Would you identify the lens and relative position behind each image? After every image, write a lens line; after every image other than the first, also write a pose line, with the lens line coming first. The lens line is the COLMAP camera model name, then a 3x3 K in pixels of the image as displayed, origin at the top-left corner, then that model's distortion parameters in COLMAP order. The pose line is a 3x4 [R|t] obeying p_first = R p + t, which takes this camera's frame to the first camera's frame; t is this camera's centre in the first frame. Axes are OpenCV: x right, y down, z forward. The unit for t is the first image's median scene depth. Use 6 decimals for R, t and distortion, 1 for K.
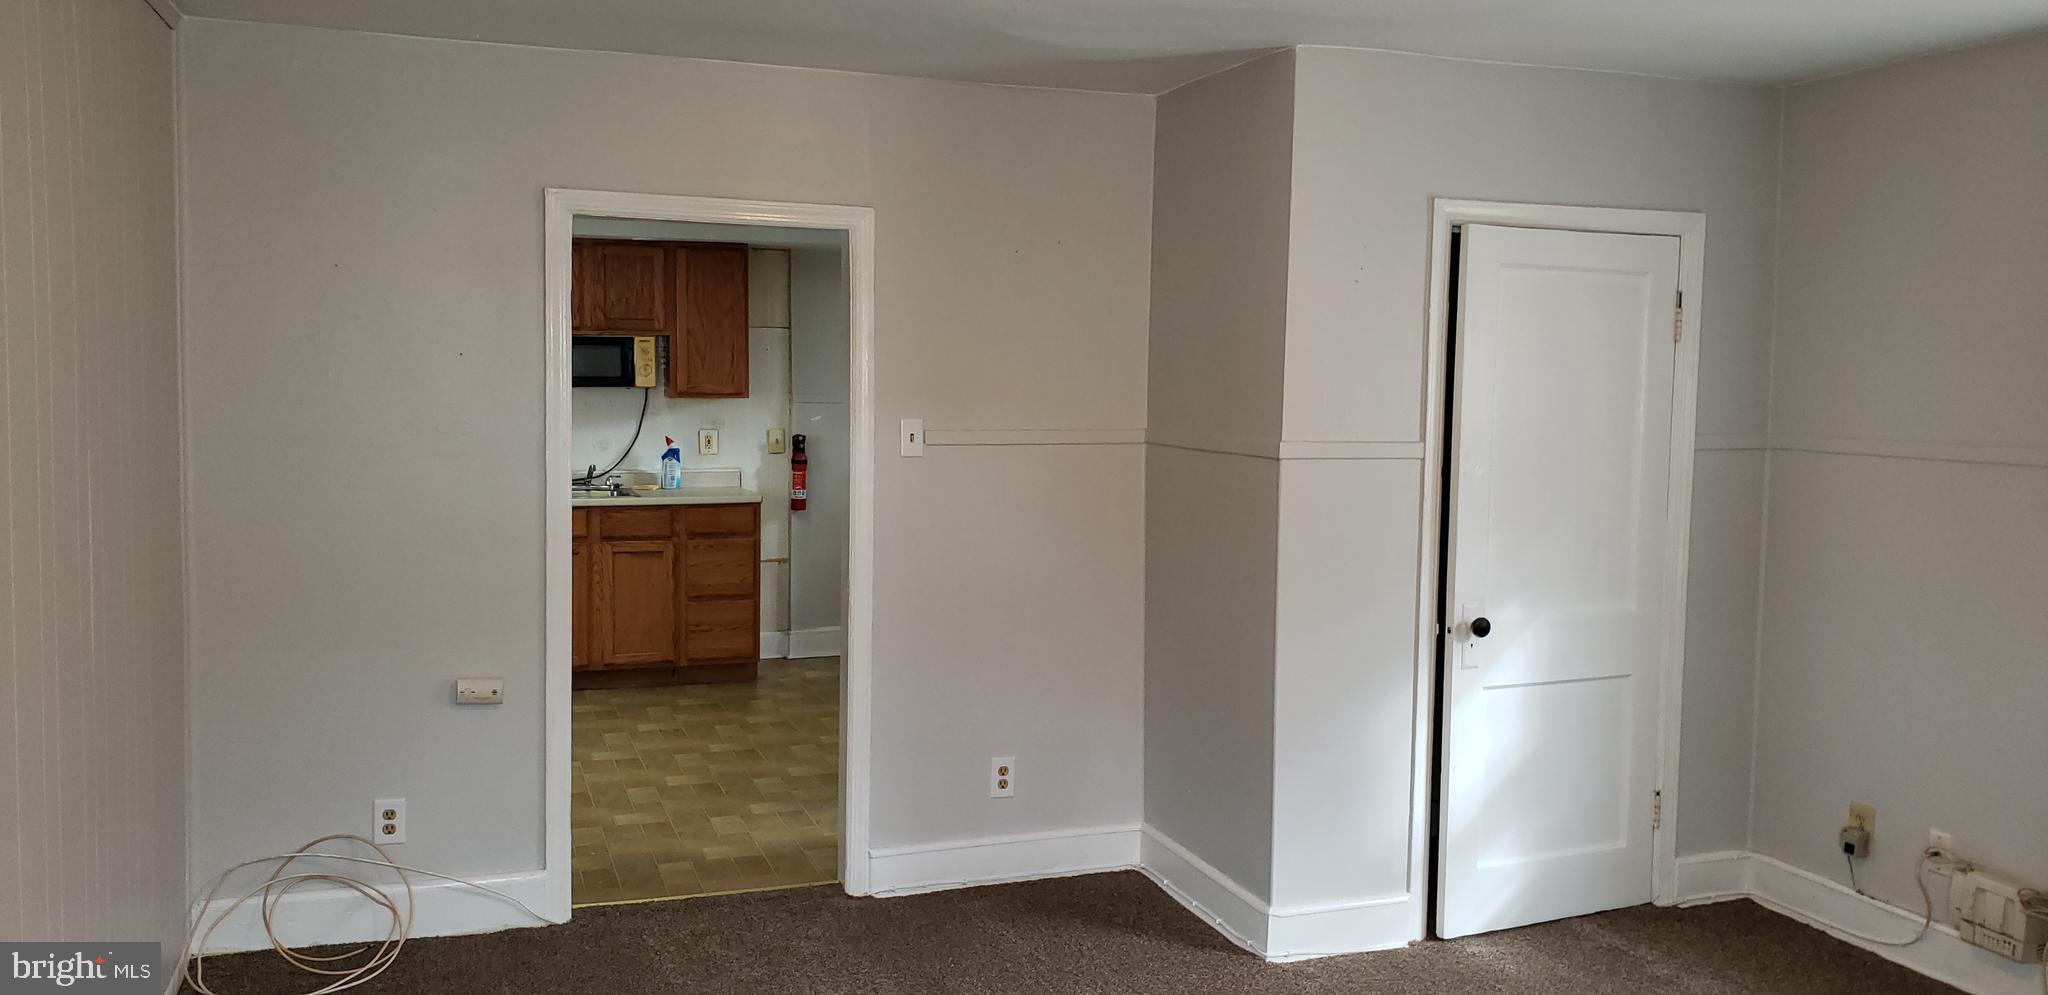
lens RADIAL K [[1549.5, 0, 1072.8], [0, 1549.5, 488.3], [0, 0, 1]] dist [0.066067, -0.001860]
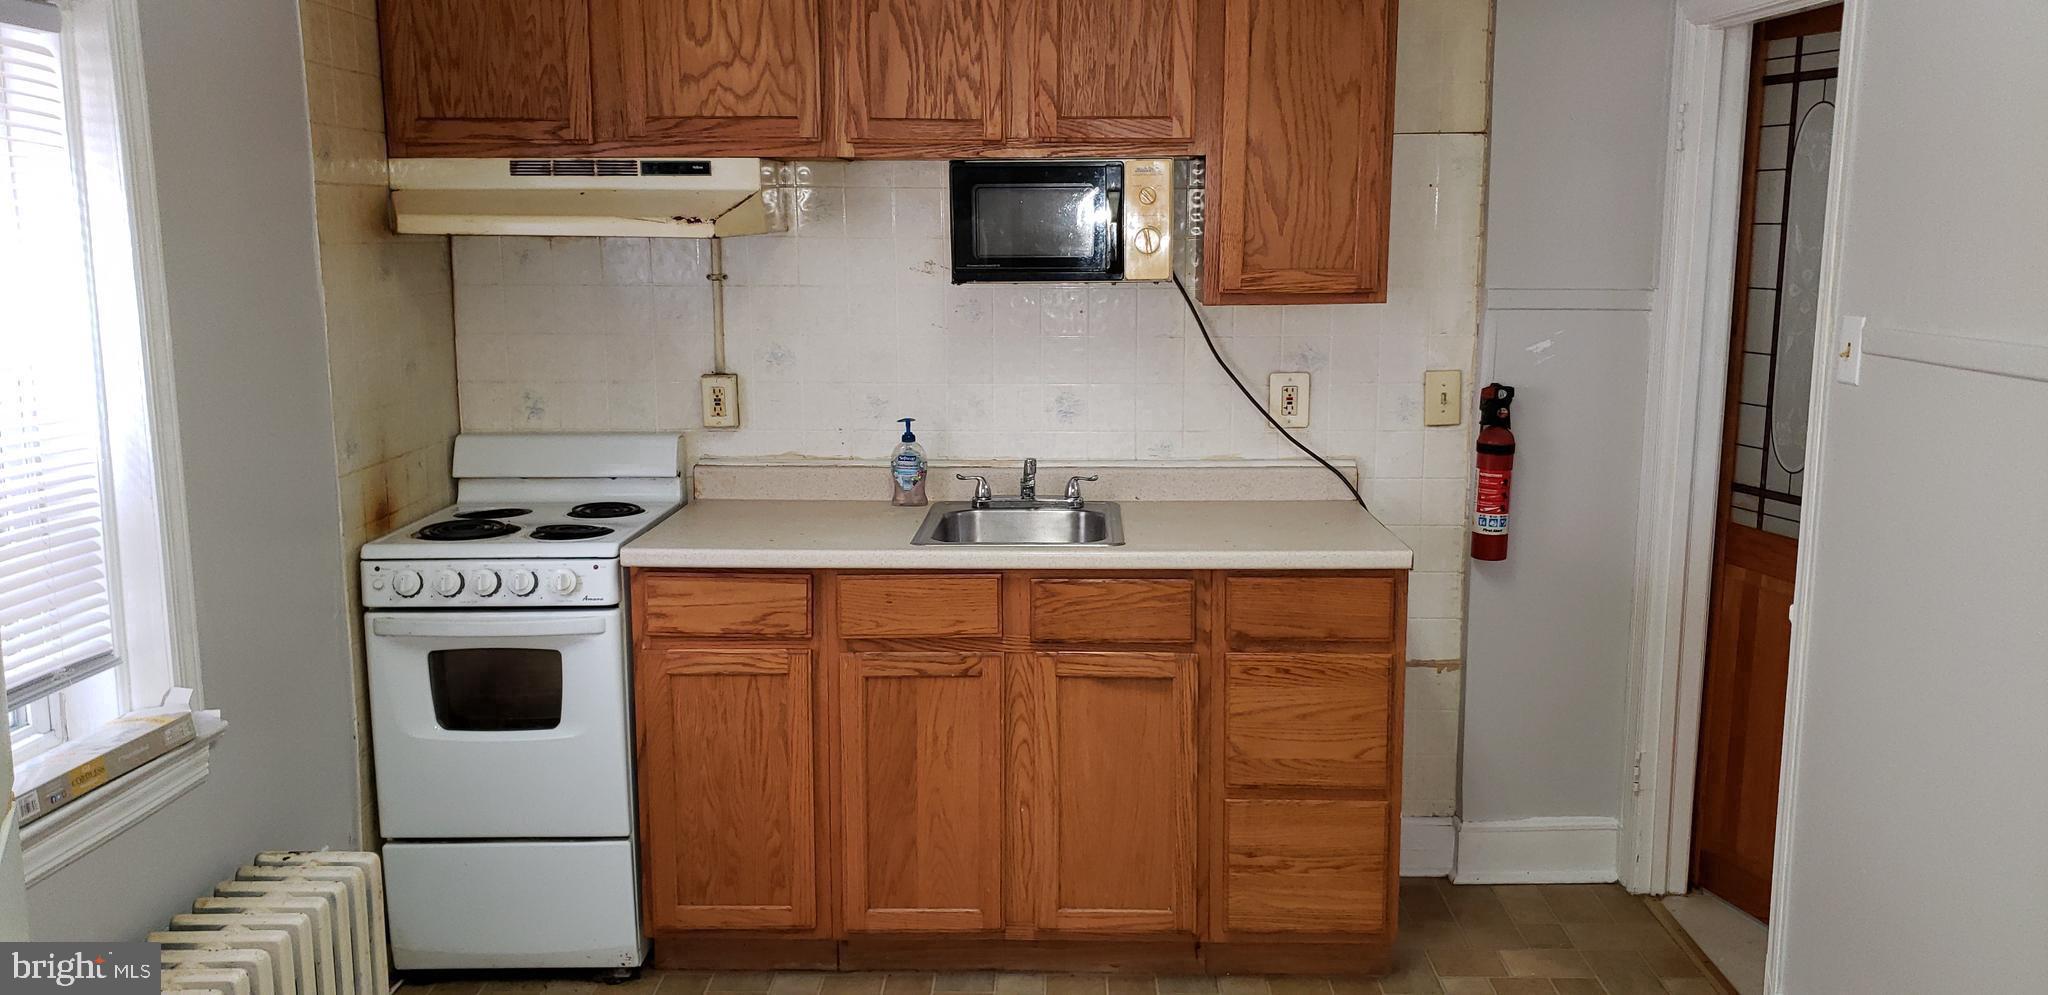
lens RADIAL K [[1635.0, 0, 1054.8], [0, 1635.0, 505.2], [0, 0, 1]] dist [0.006103, 0.002518]
pose [[0.927737, 0.047571, -0.370190, -0.206722], [-0.013284, 0.995424, 0.094625, -0.072194], [0.372997, -0.082869, 0.924124, 0.915994]]
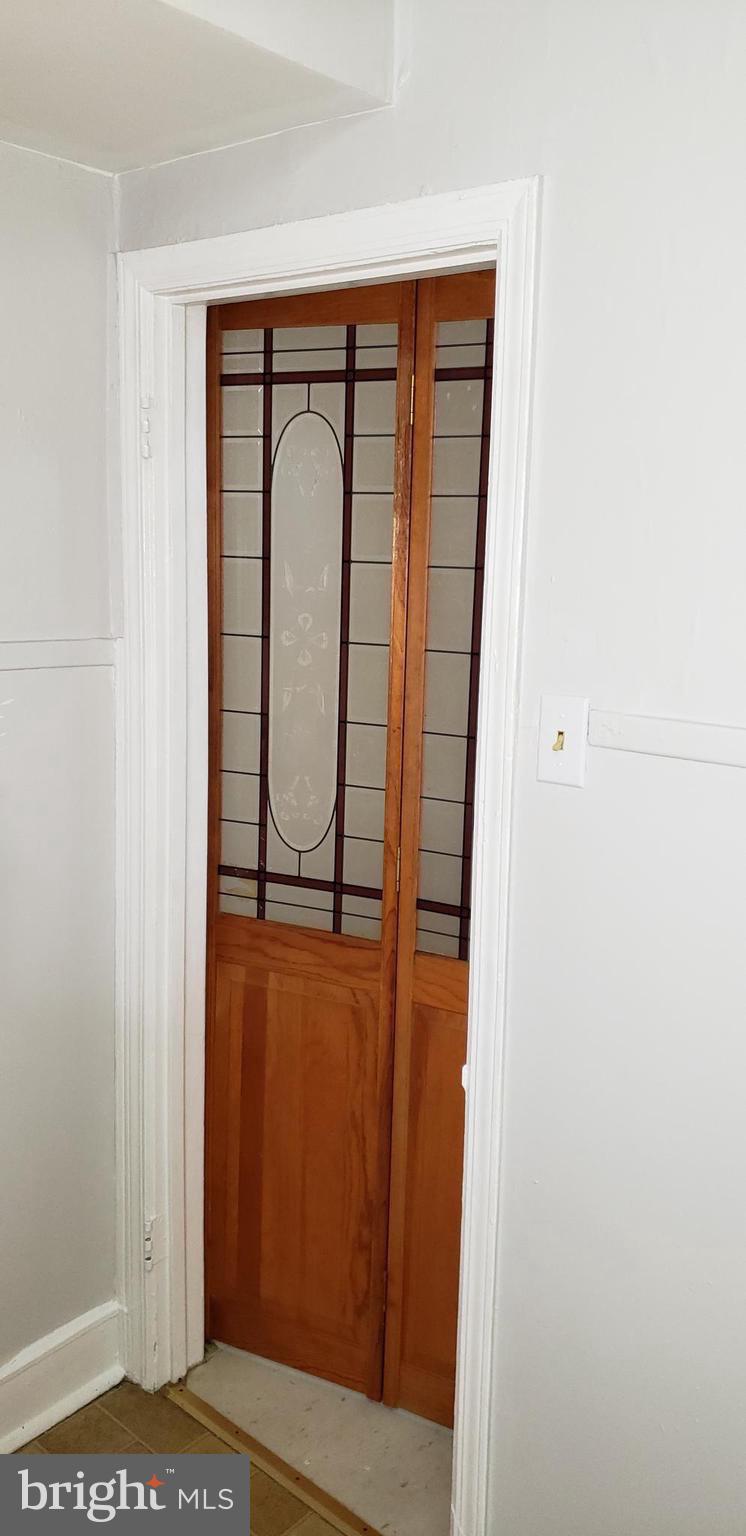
lens RADIAL K [[1258.2, 0, 372.3], [0, 1258.2, 739.4], [0, 0, 1]] dist [0.062705, 0.000482]
pose [[0.894648, -0.071839, 0.440959, -0.353051], [0.025600, 0.993609, 0.109935, -0.114840], [-0.446038, -0.087065, 0.890769, 1.276933]]
